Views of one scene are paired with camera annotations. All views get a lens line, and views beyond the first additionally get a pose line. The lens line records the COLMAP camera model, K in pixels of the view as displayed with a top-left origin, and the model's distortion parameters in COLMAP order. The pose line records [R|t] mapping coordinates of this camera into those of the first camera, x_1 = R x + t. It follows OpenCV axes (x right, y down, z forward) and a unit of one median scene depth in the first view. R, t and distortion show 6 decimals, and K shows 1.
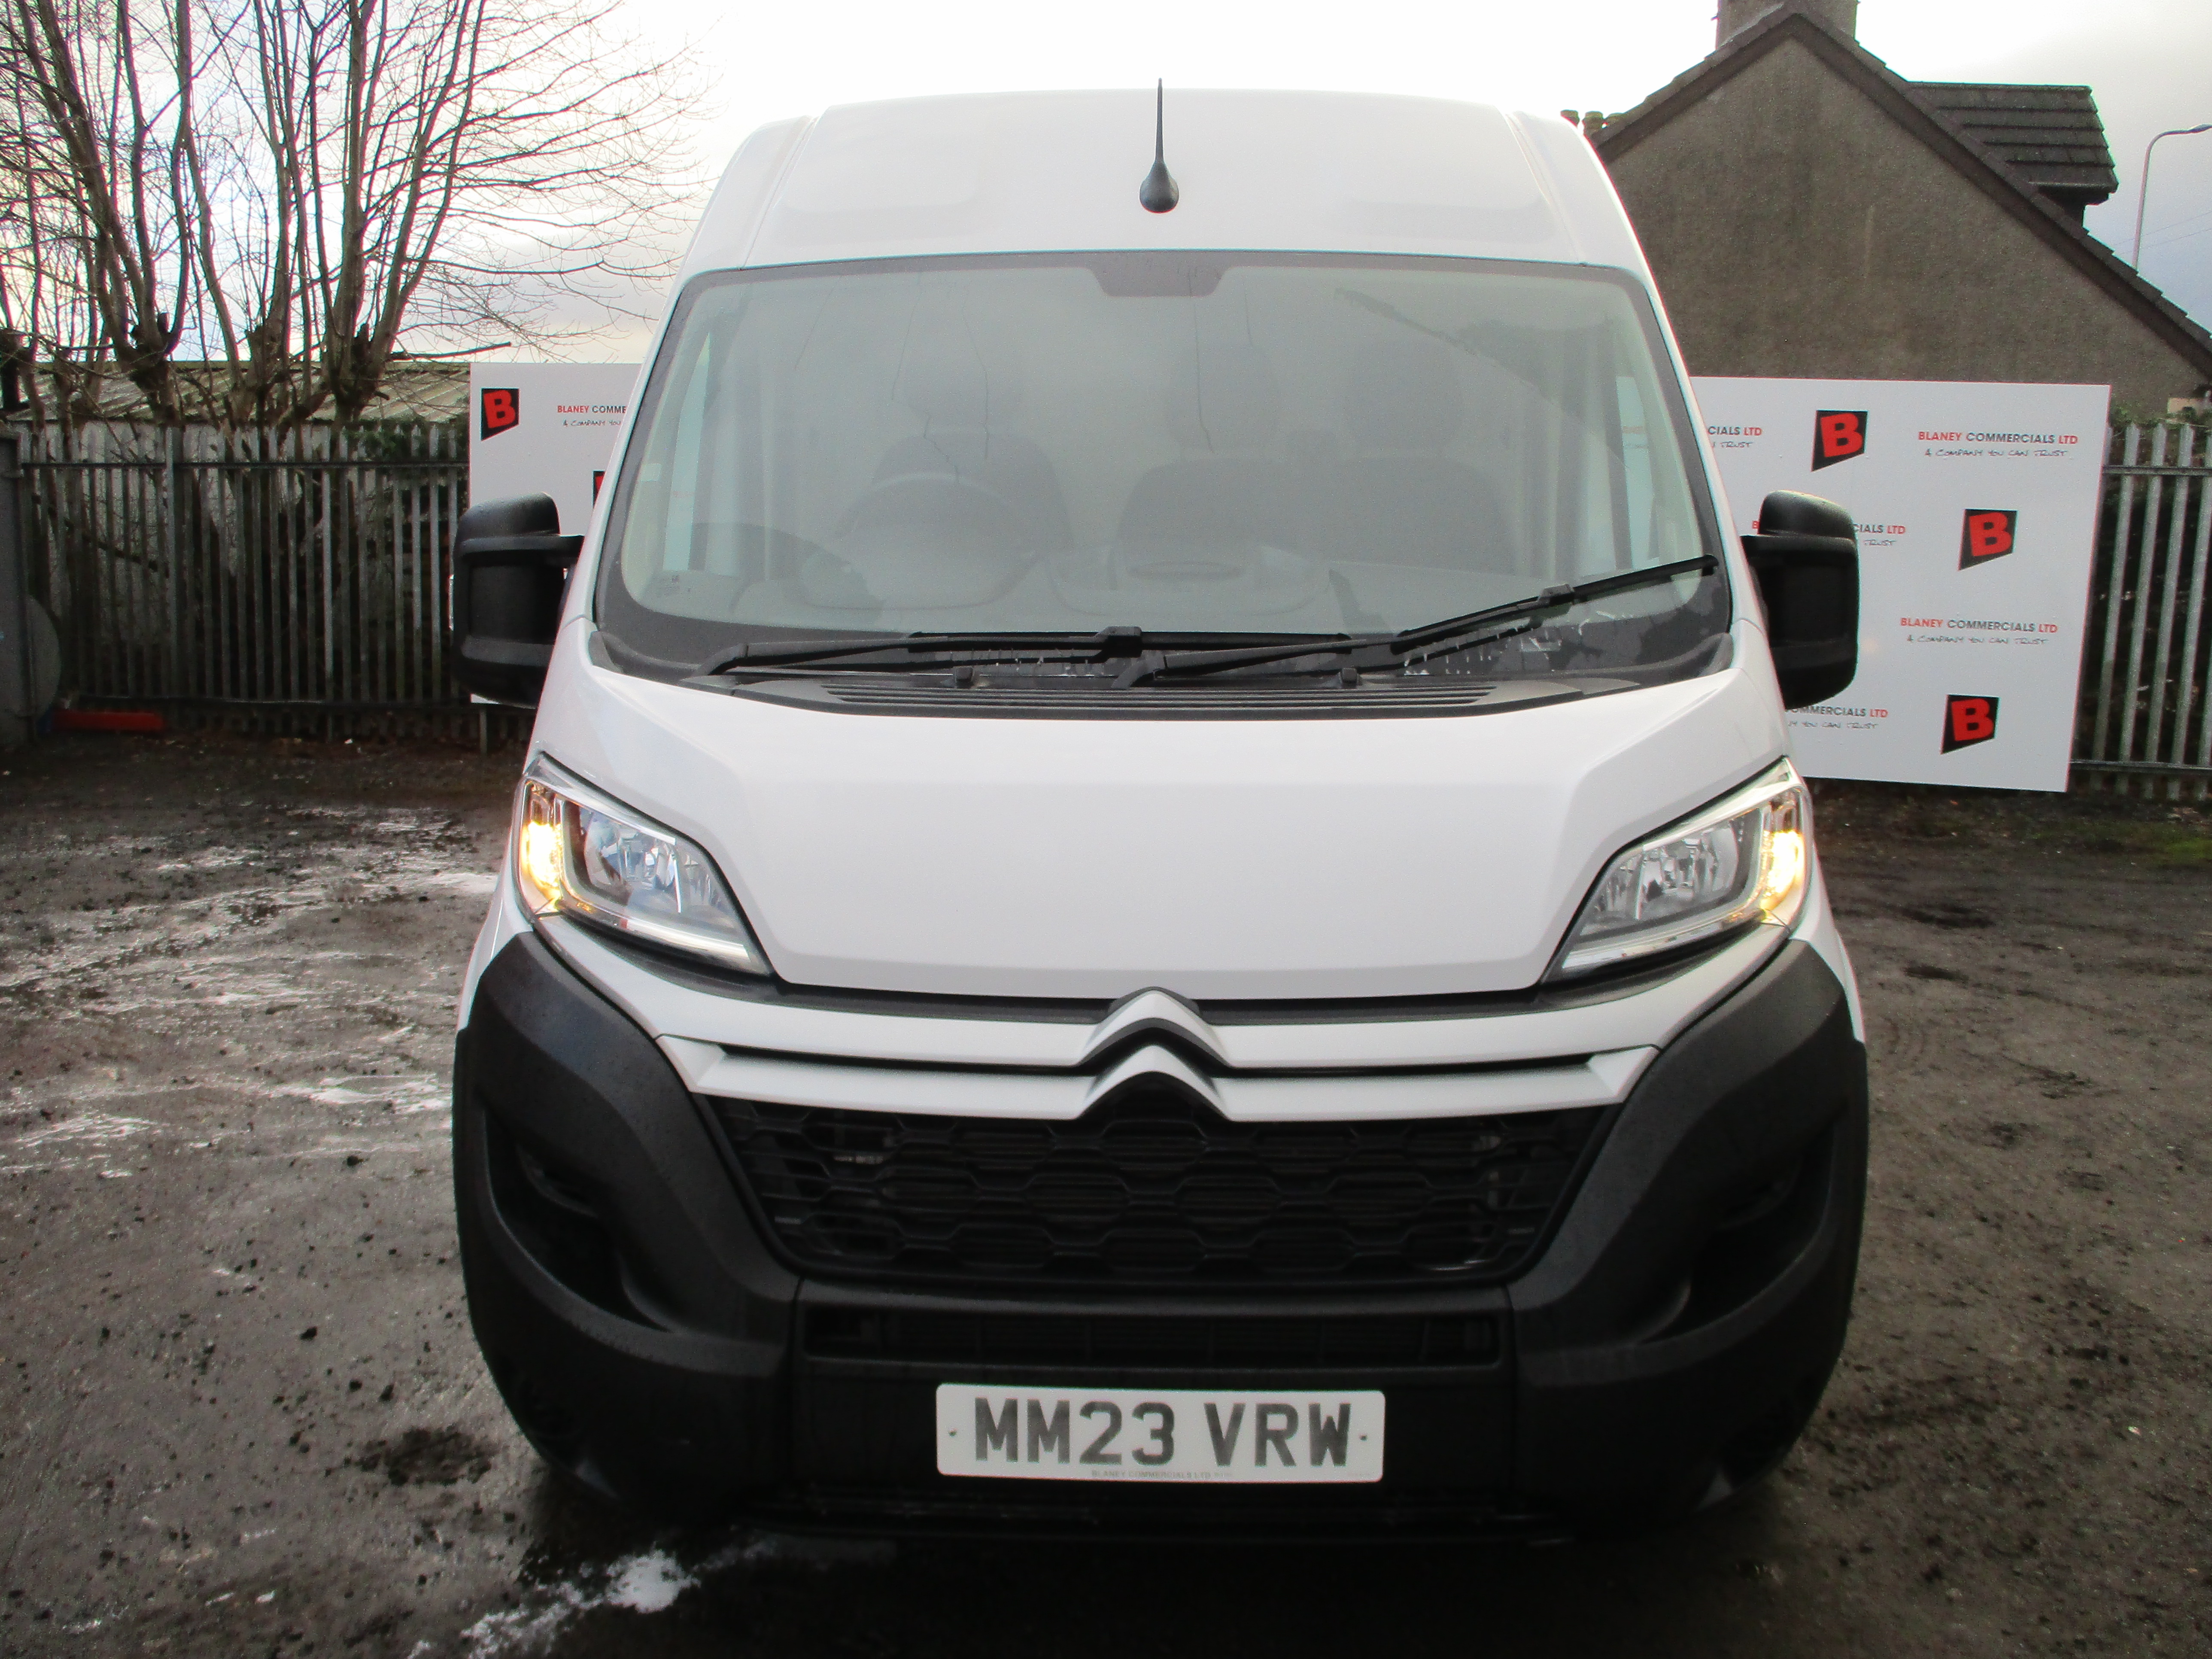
lens RADIAL K [[1825.5, 0, 1081.1], [0, 1825.5, 829.4], [0, 0, 1]] dist [-0.021831, 0.010963]
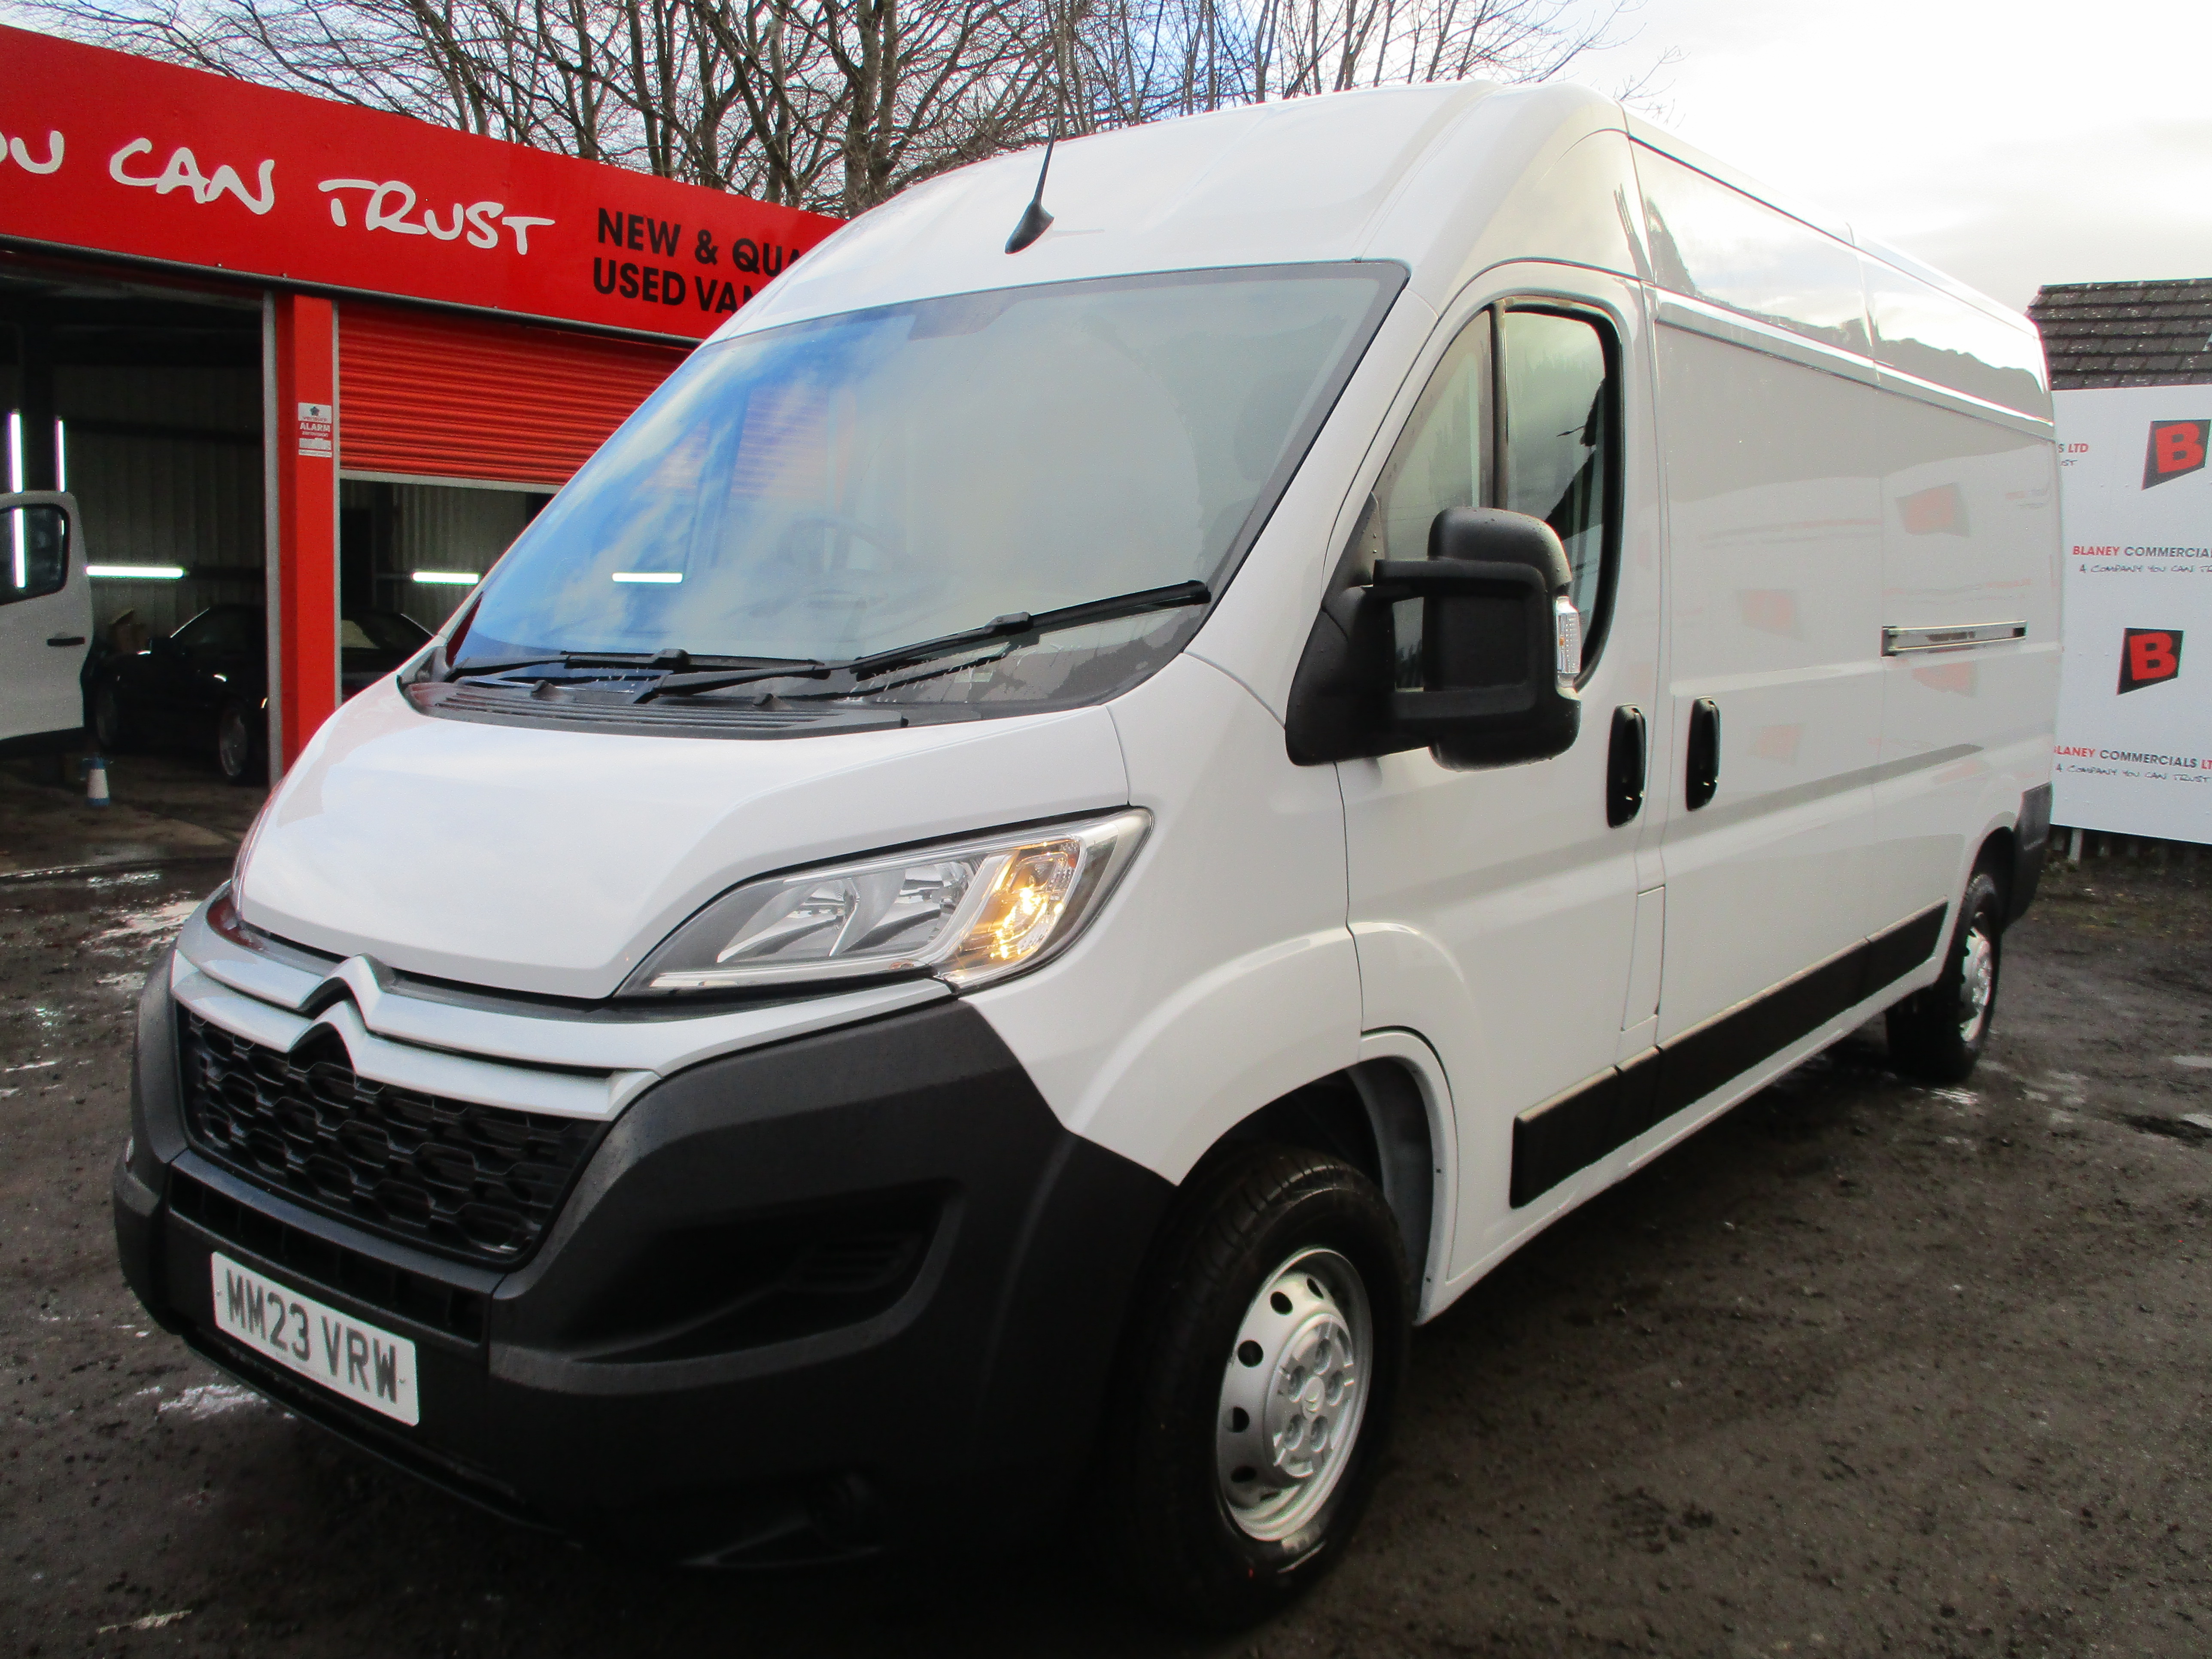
lens RADIAL K [[1825.5, 0, 1081.1], [0, 1825.5, 829.4], [0, 0, 1]] dist [-0.021831, 0.010963]
pose [[0.800059, 0.073011, -0.595462, 1.105468], [-0.088137, 0.996101, 0.003713, -0.037004], [0.593411, 0.049512, 0.803375, 0.345560]]
